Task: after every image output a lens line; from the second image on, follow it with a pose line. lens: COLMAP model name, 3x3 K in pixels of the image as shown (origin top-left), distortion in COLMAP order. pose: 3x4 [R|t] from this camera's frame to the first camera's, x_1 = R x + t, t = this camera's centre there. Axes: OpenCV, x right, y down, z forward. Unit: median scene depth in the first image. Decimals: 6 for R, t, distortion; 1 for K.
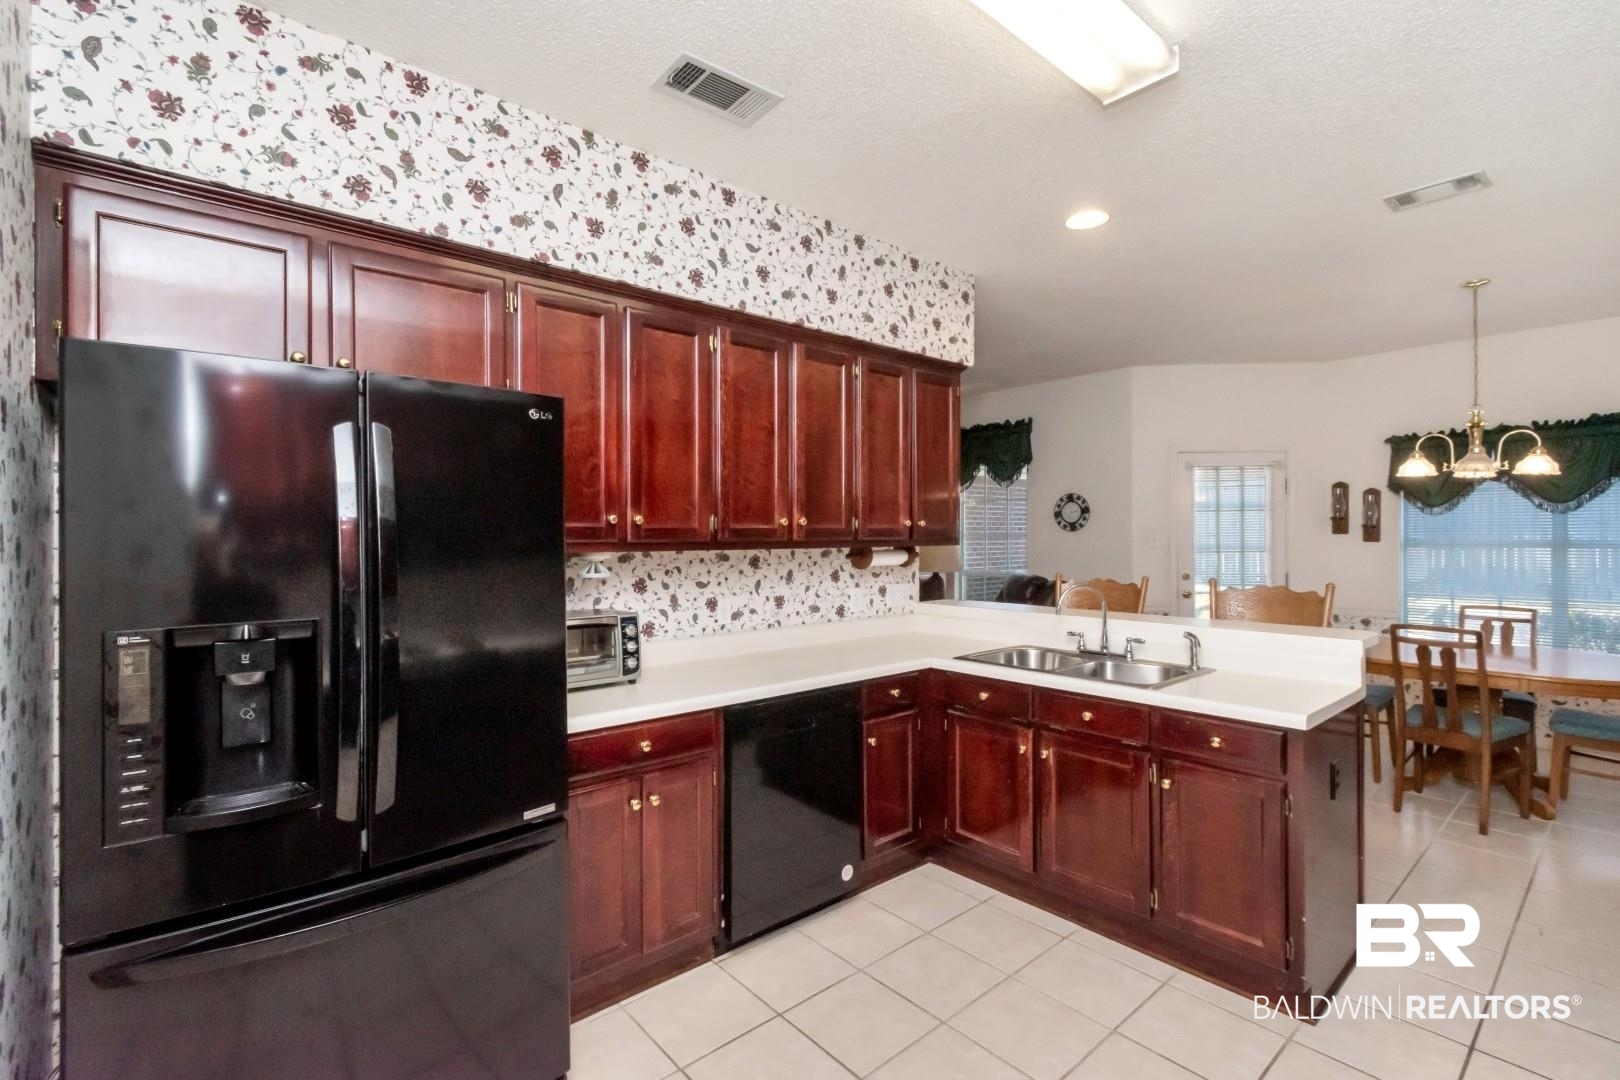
lens RADIAL K [[724.7, 0, 798.2], [0, 724.7, 530.6], [0, 0, 1]] dist [0.003169, -0.004319]
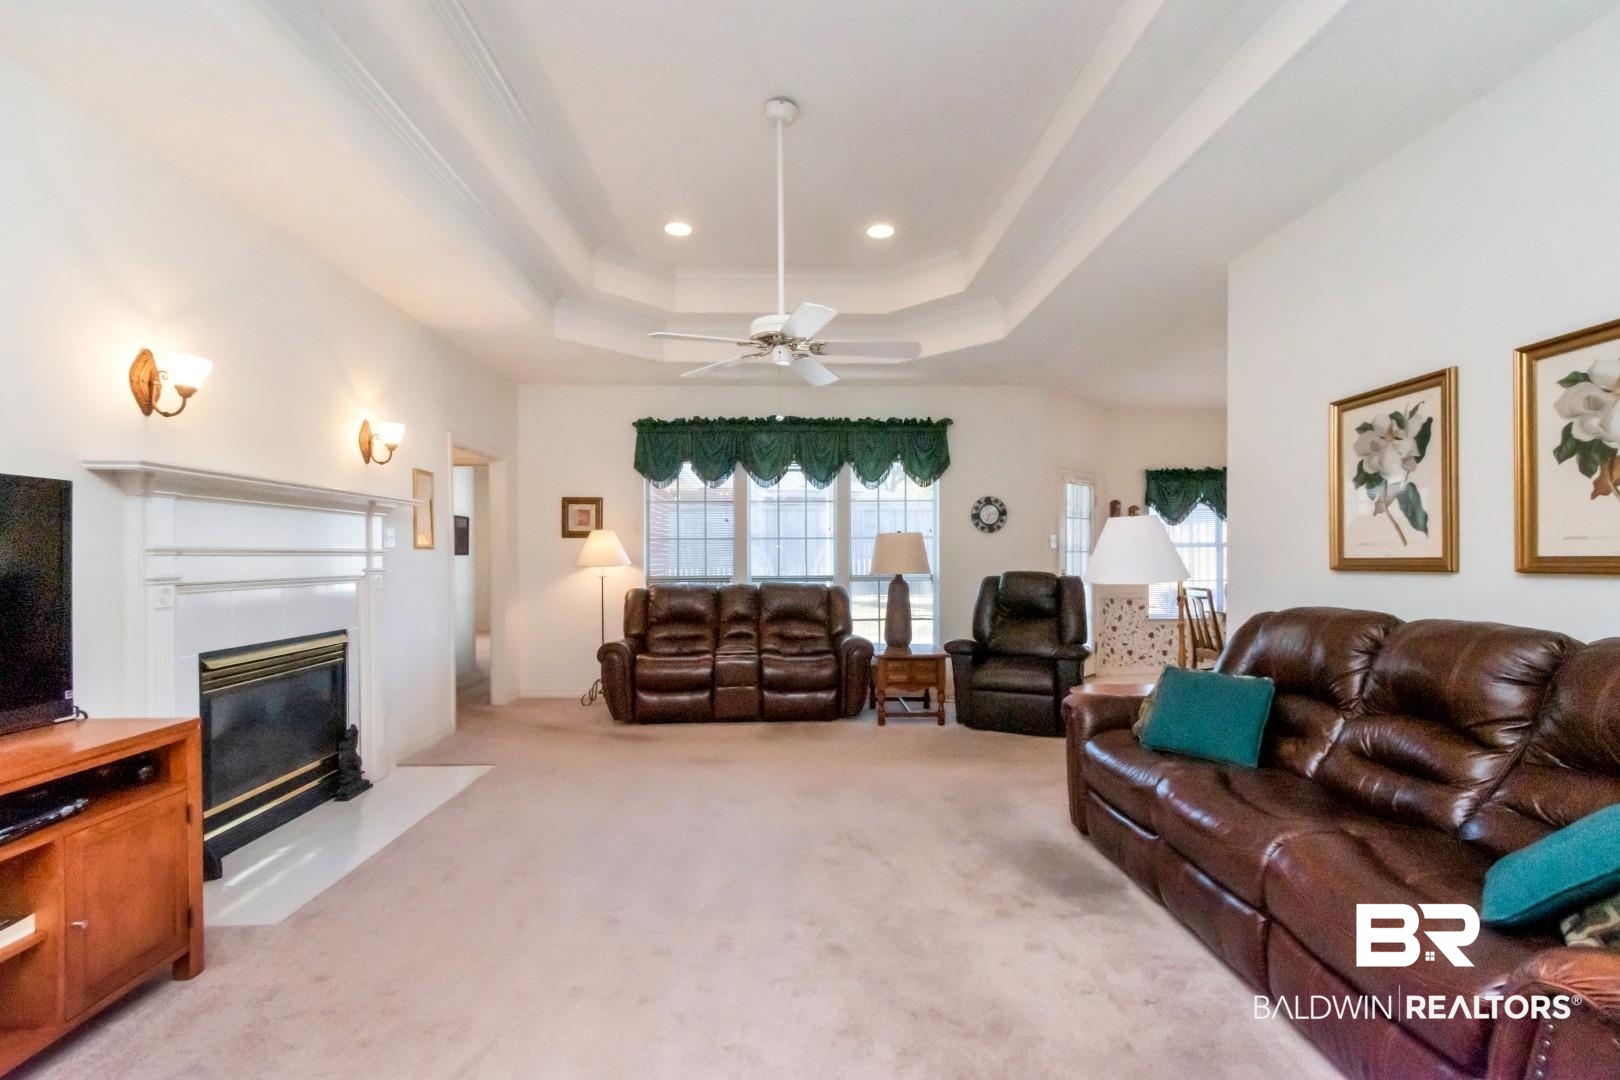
lens RADIAL K [[714.2, 0, 806.9], [0, 714.2, 563.5], [0, 0, 1]] dist [-0.000740, -0.003141]
pose [[0.619180, -0.007420, 0.785214, -1.042127], [-0.002239, 0.999935, 0.011214, 0.060225], [-0.785246, -0.008701, 0.619123, 0.990127]]
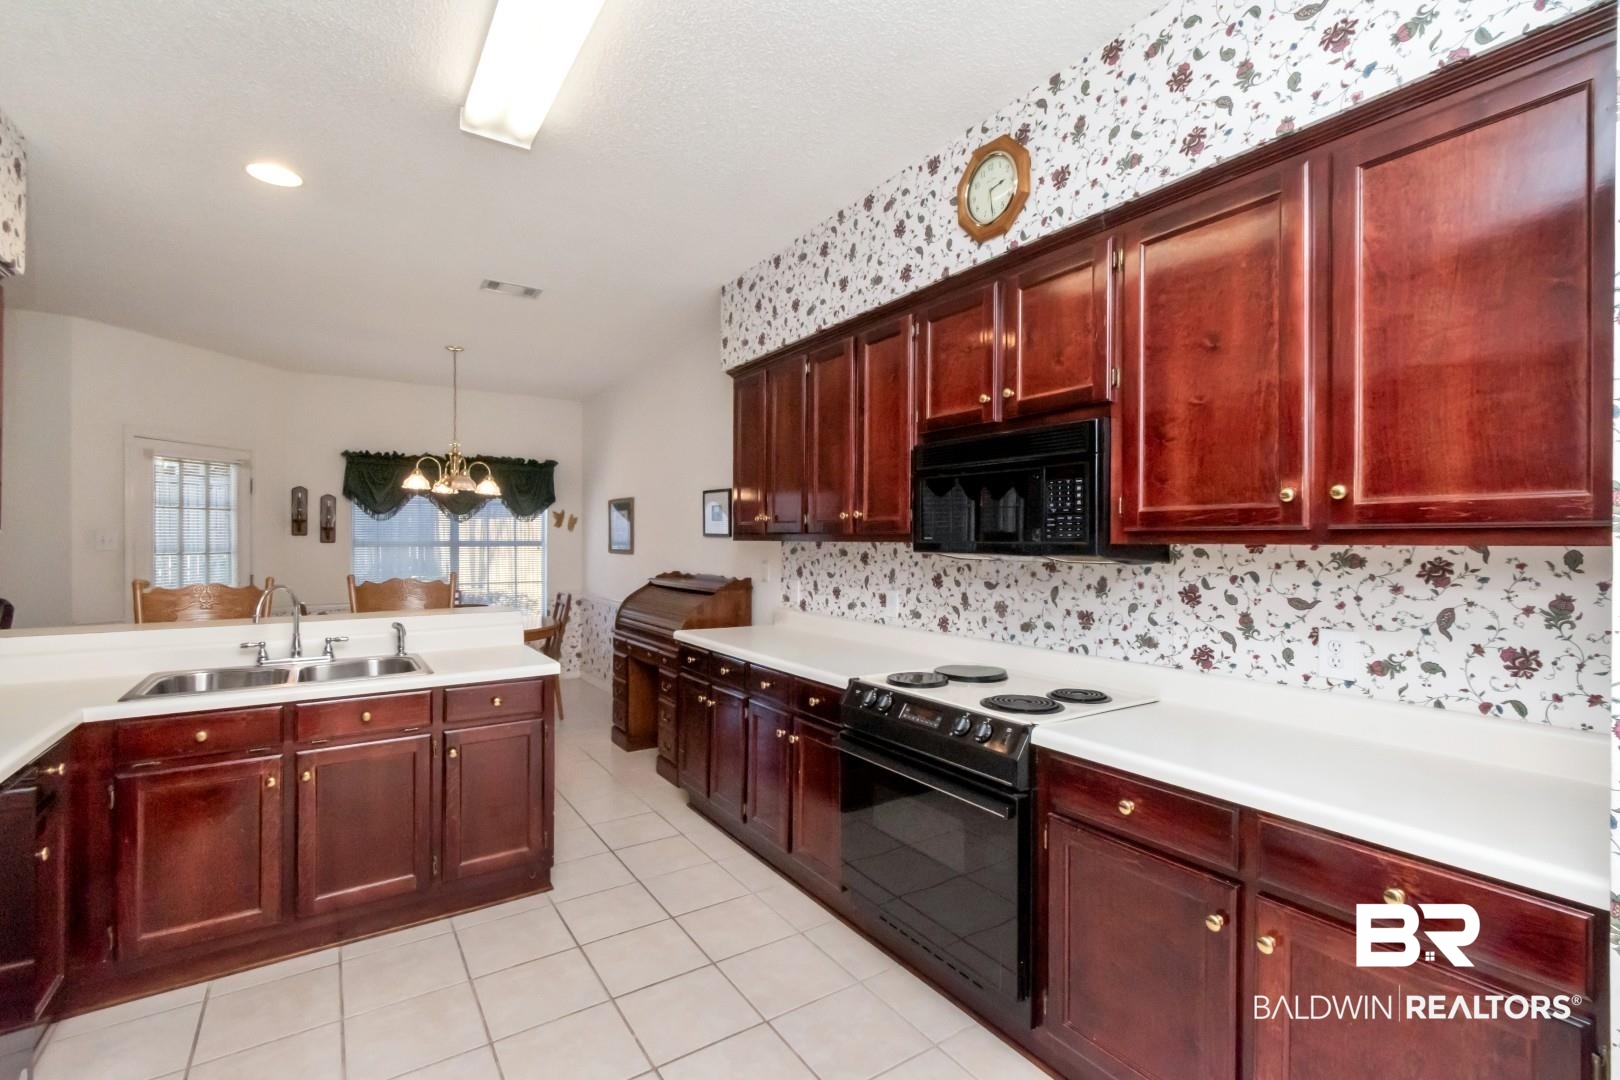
lens RADIAL K [[717.5, 0, 802.4], [0, 717.5, 542.7], [0, 0, 1]] dist [-0.000194, -0.000585]
pose [[0.116818, 0.000731, 0.993153, -0.342645], [-0.009912, 0.999951, 0.000429, 0.012289], [-0.993104, -0.009894, 0.116819, 0.221326]]
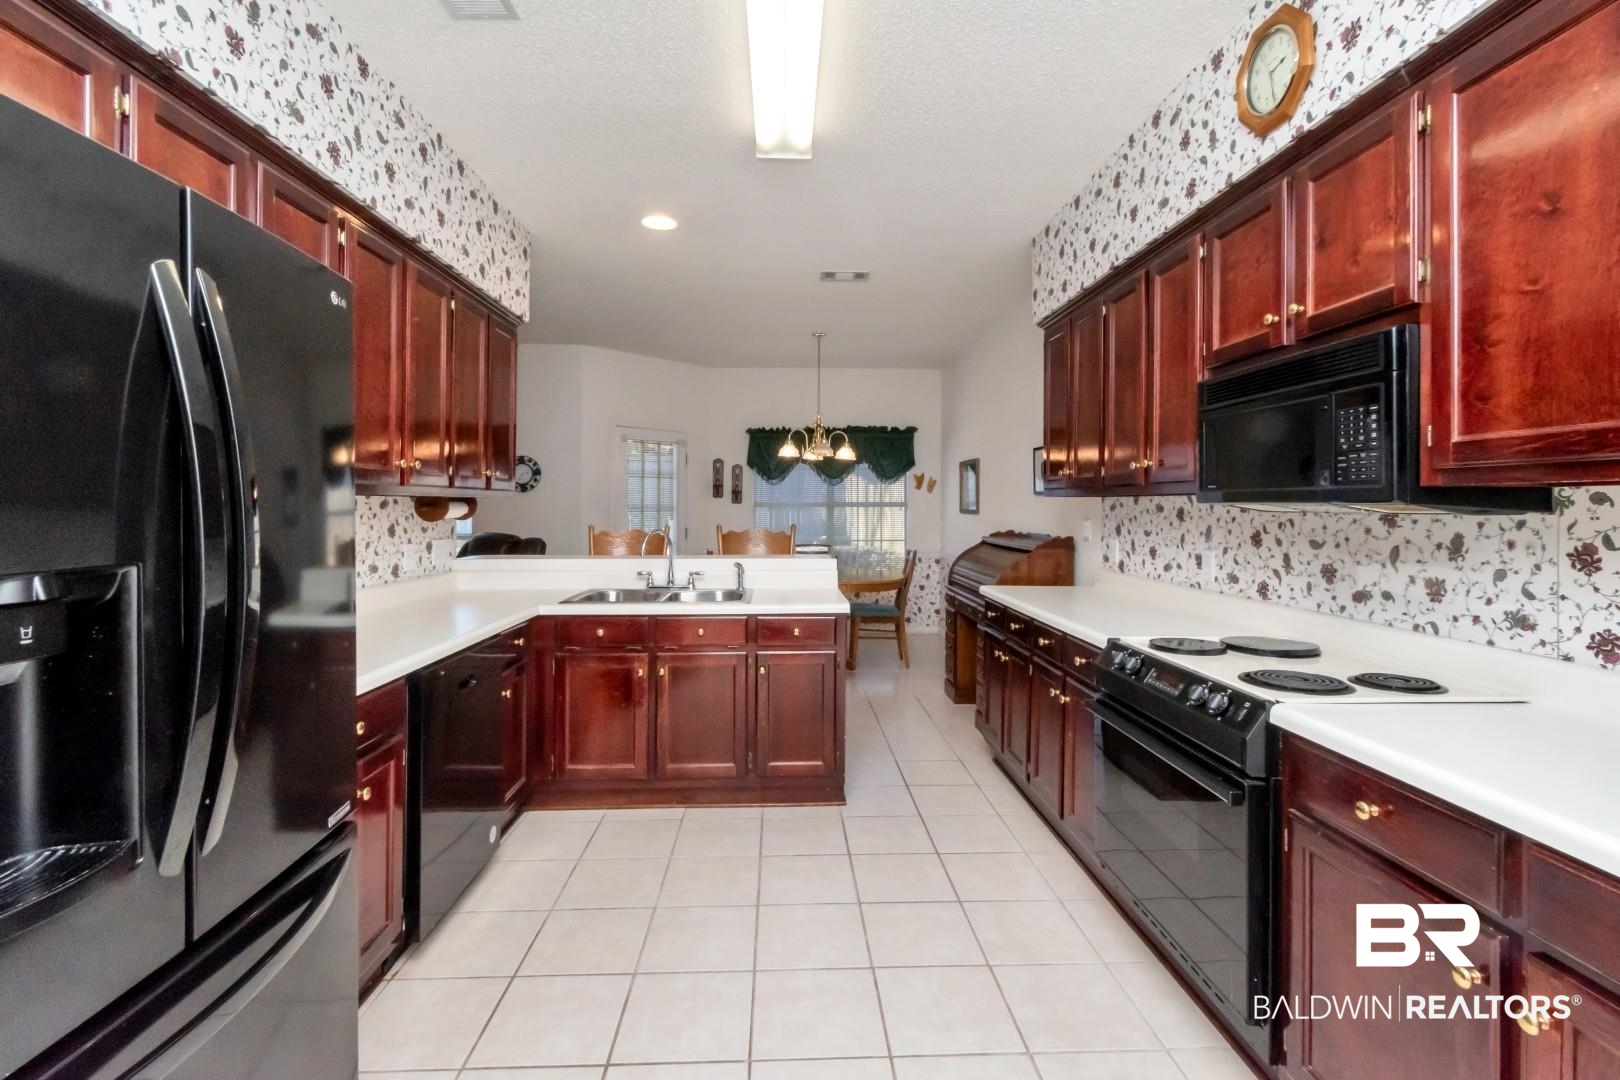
lens RADIAL K [[724.7, 0, 806.9], [0, 724.7, 500.1], [0, 0, 1]] dist [0.001663, -0.005948]
pose [[0.615944, 0.011325, 0.787708, -0.330169], [-0.010274, 0.999927, -0.006342, 0.026260], [-0.787723, -0.004187, 0.616016, 0.068529]]
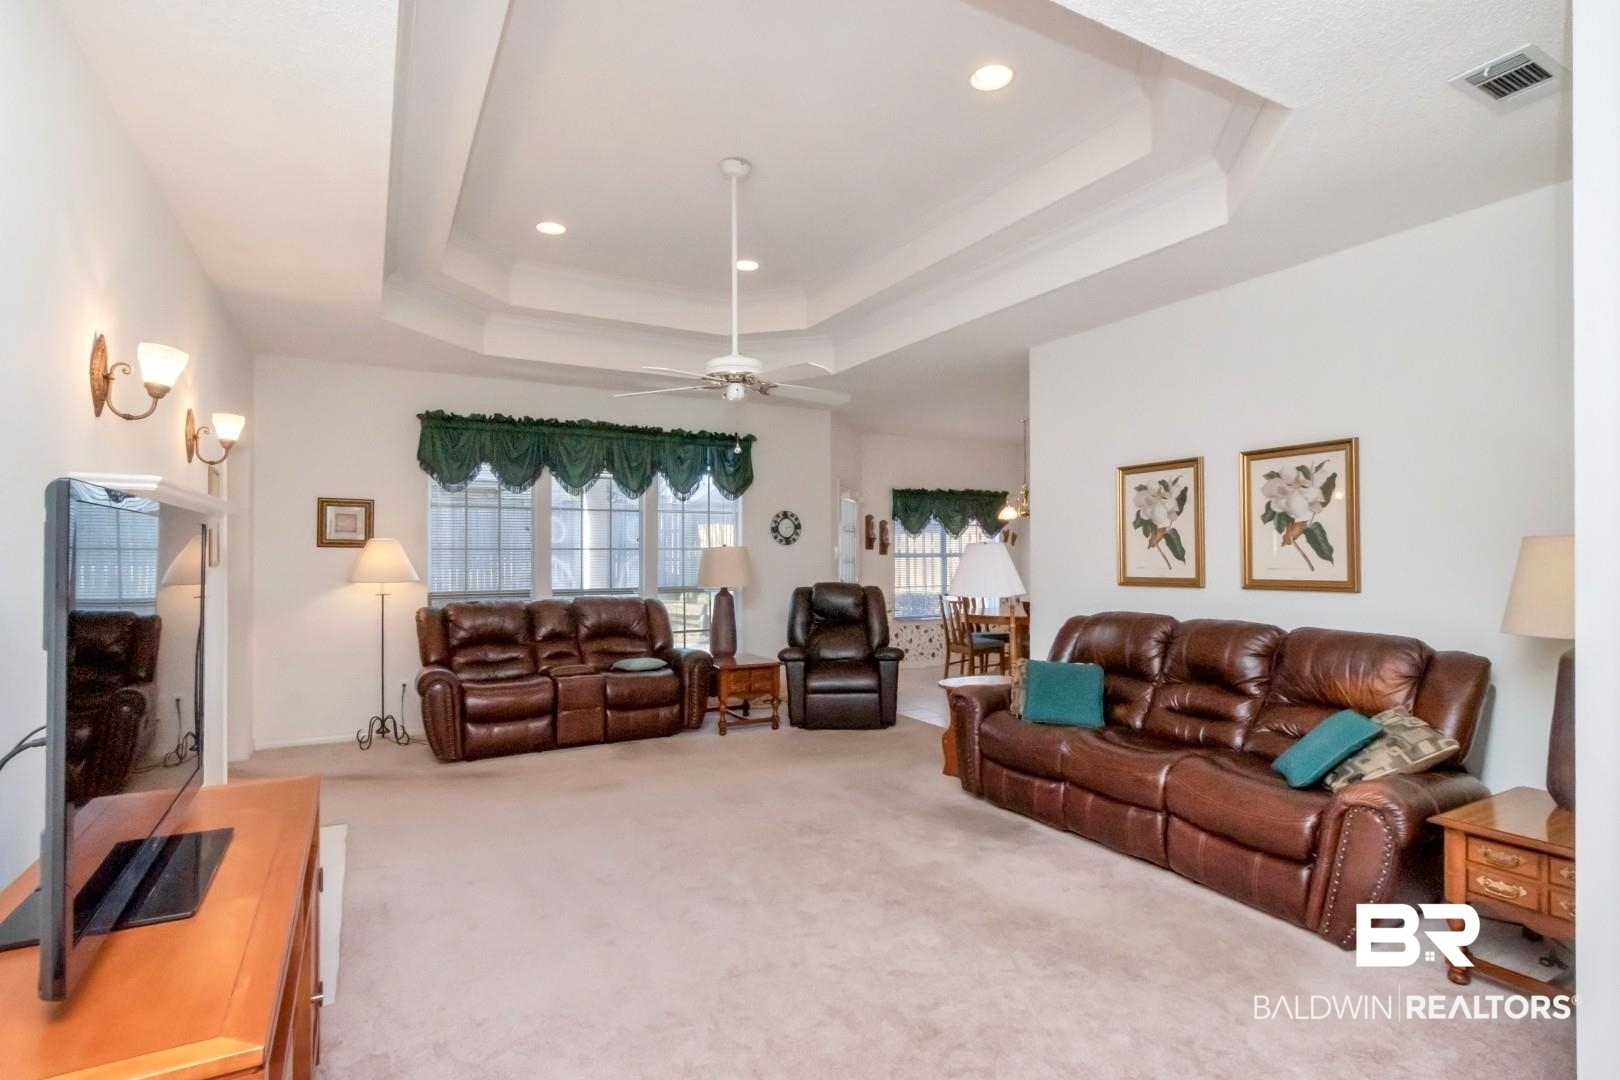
lens RADIAL K [[796.8, 0, 804.0], [0, 796.8, 546.9], [0, 0, 1]] dist [0.002442, -0.000131]
pose [[0.197963, 0.011459, 0.980143, -1.413415], [-0.005427, 0.999929, -0.010594, 0.029047], [-0.980195, -0.003222, 0.198011, 1.278293]]
